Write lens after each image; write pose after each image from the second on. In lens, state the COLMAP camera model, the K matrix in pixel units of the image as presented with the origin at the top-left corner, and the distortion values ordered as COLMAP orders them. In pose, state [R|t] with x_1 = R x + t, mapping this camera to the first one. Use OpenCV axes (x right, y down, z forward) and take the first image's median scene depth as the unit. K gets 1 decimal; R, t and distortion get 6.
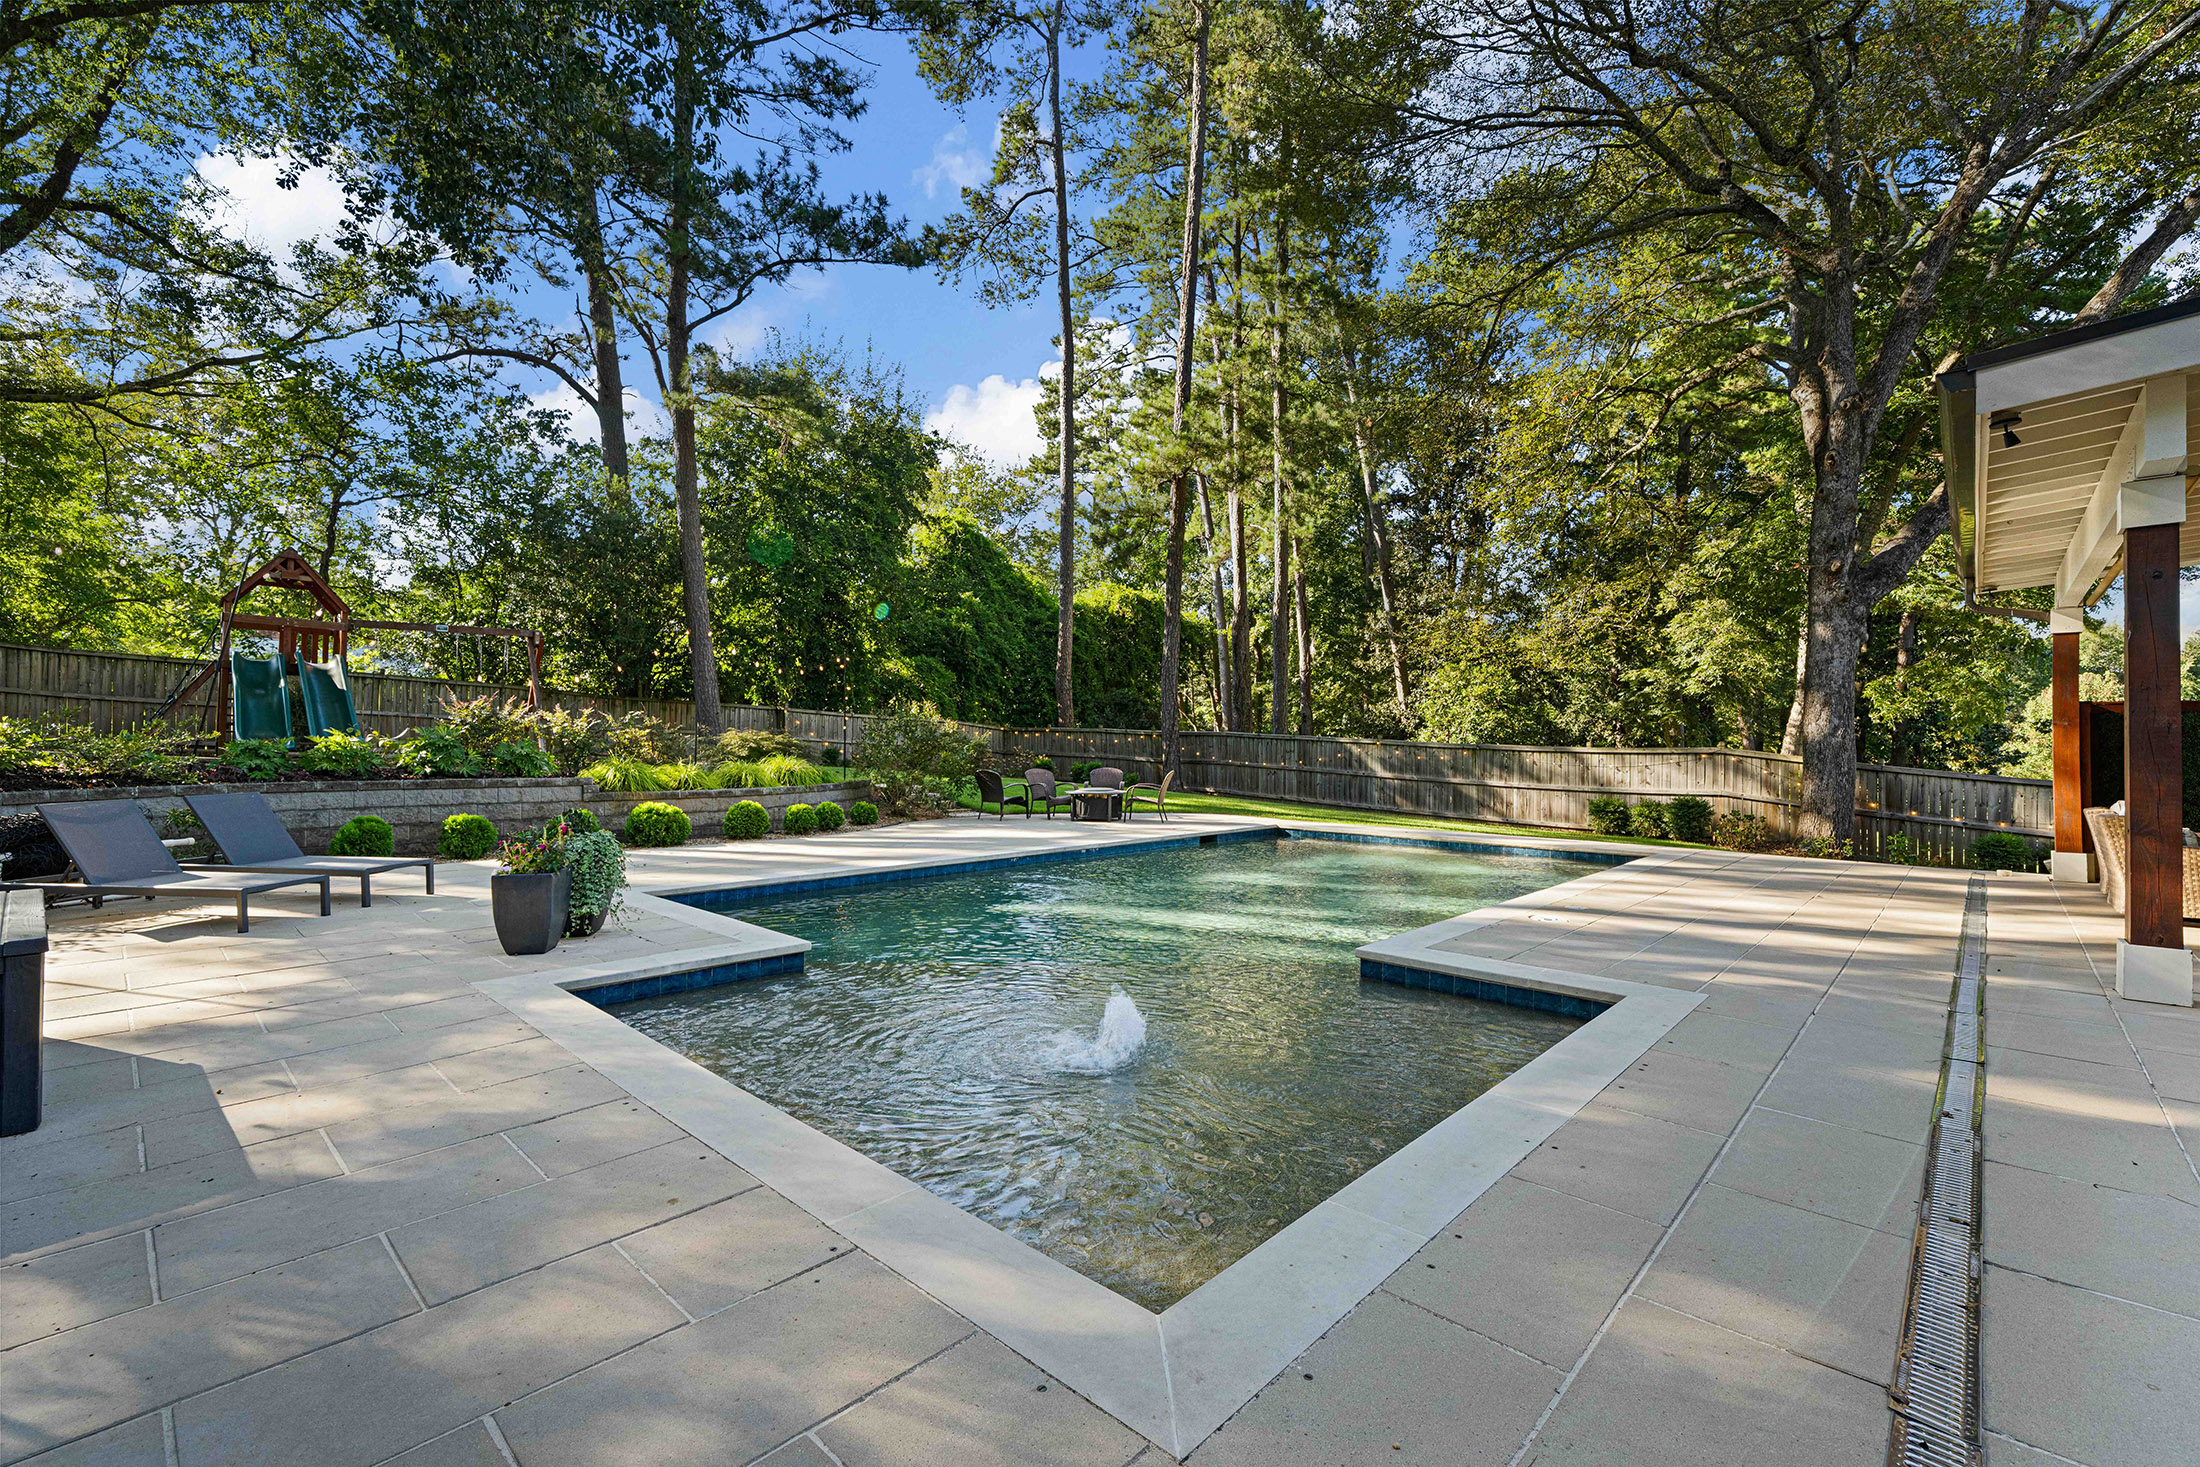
lens RADIAL K [[950.1, 0, 1100.0], [0, 950.1, 733.5], [0, 0, 1]] dist [0.001461, -0.000102]
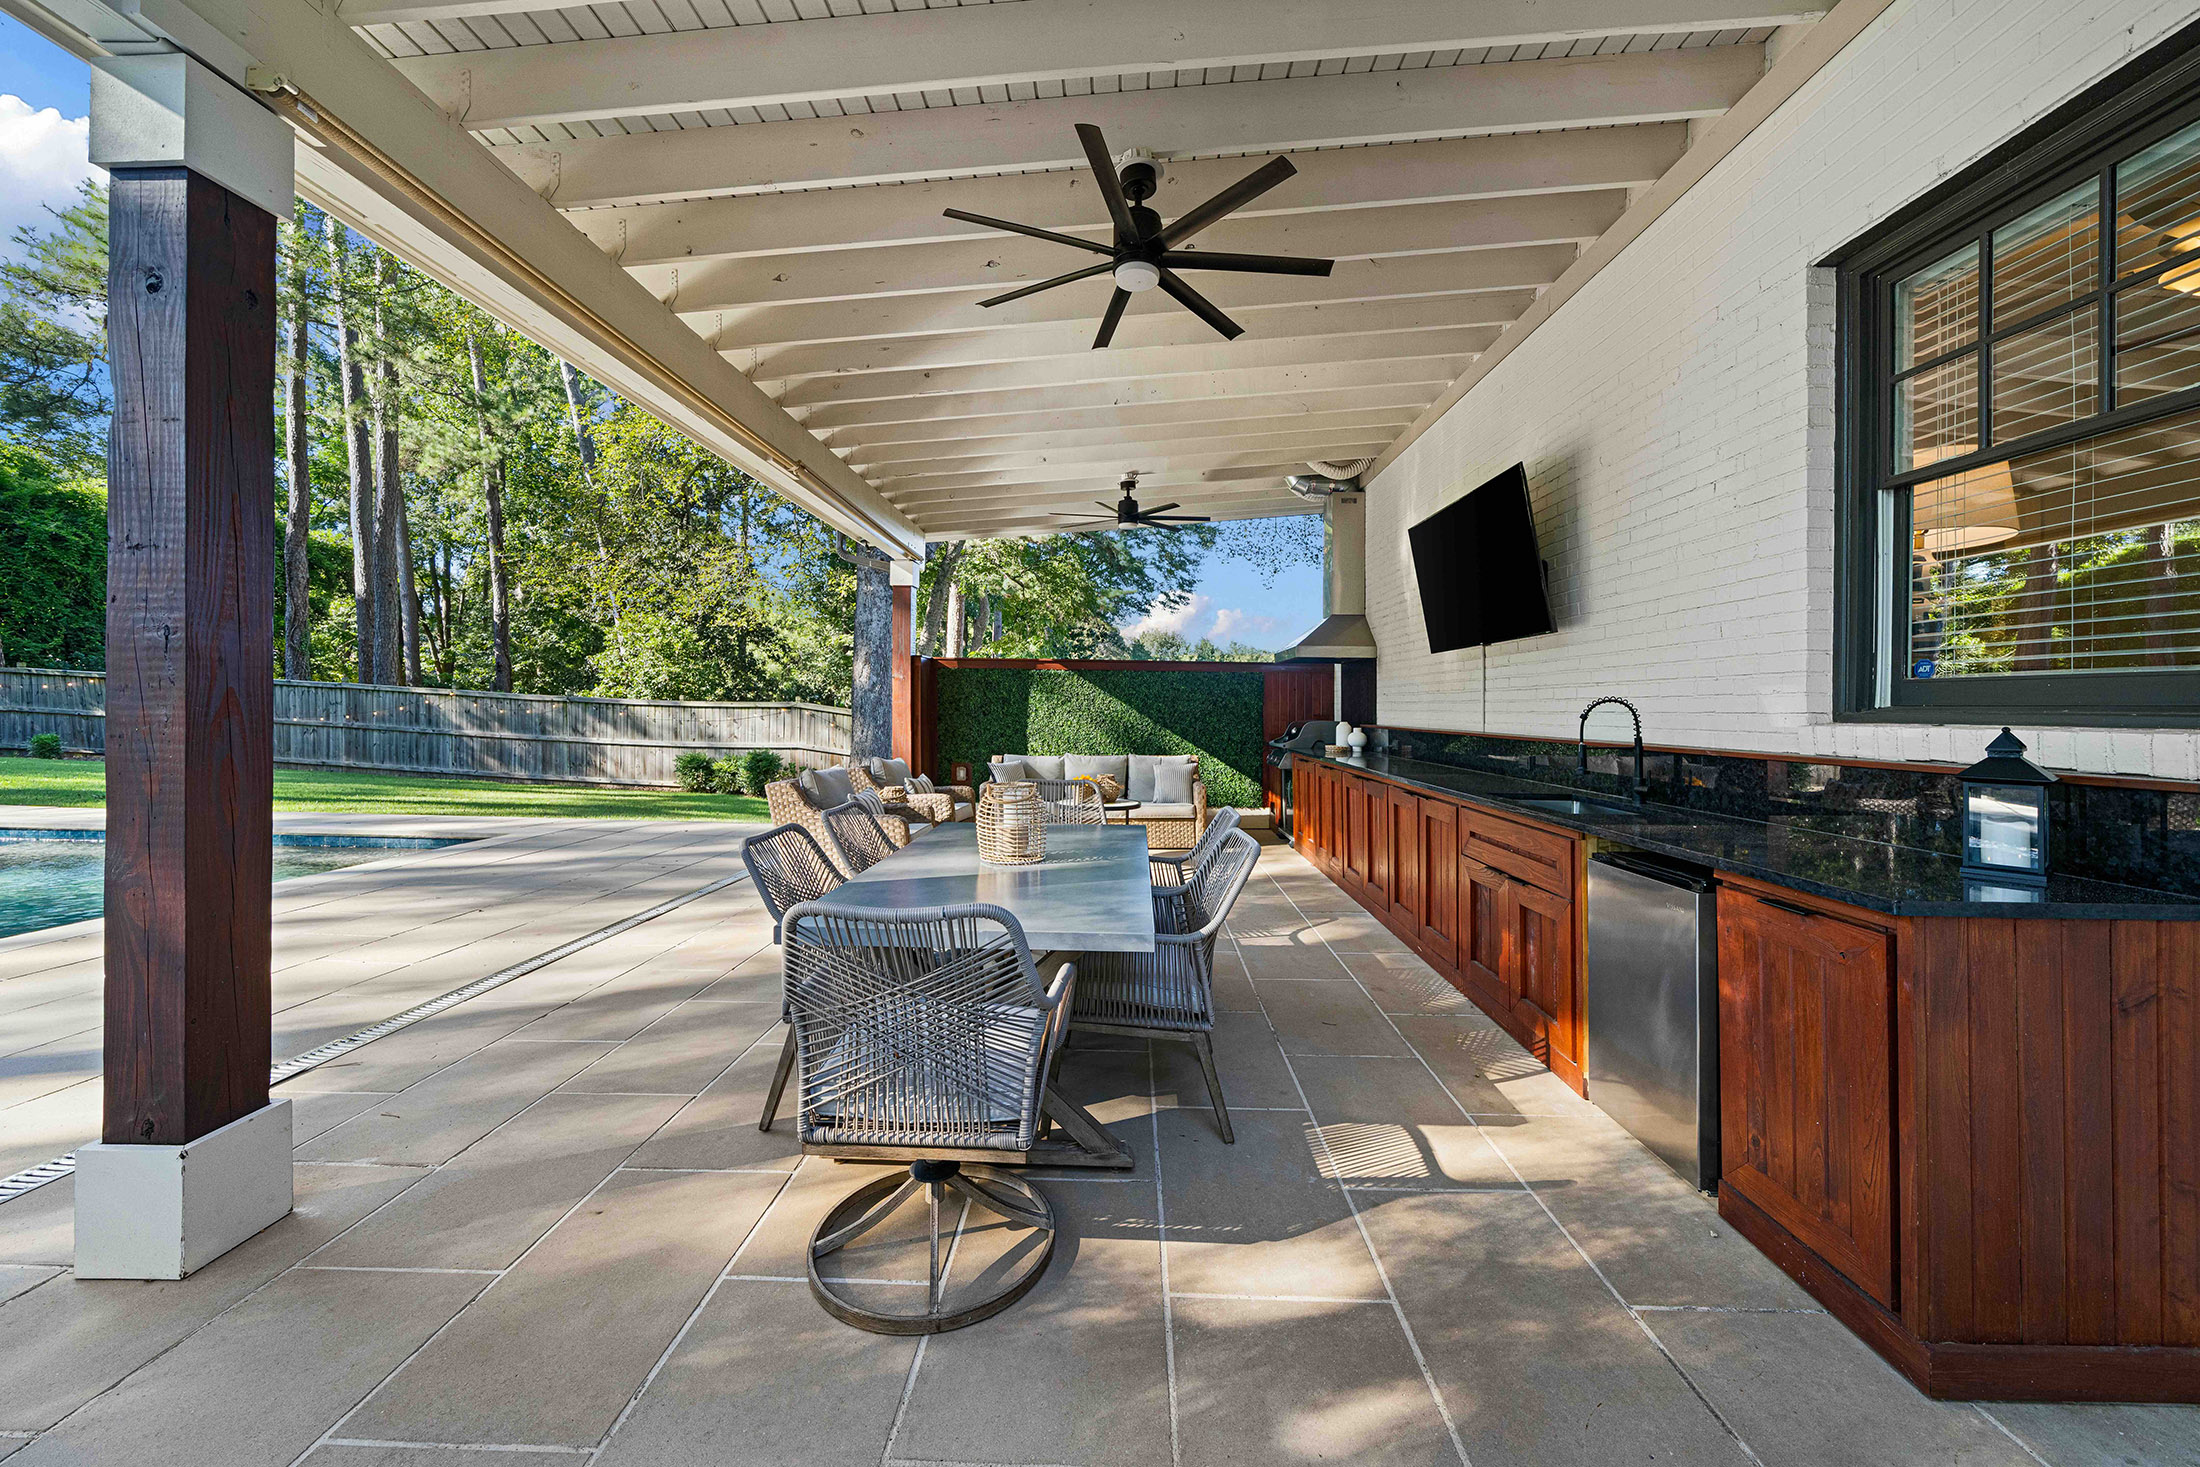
lens RADIAL K [[804.7, 0, 1093.9], [0, 804.7, 707.0], [0, 0, 1]] dist [0.000096, 0.000014]
pose [[0.760407, 0.005387, 0.649425, 0.387588], [-0.017728, 0.999765, 0.012464, 0.004083], [-0.649205, -0.020991, 0.760323, 0.141423]]
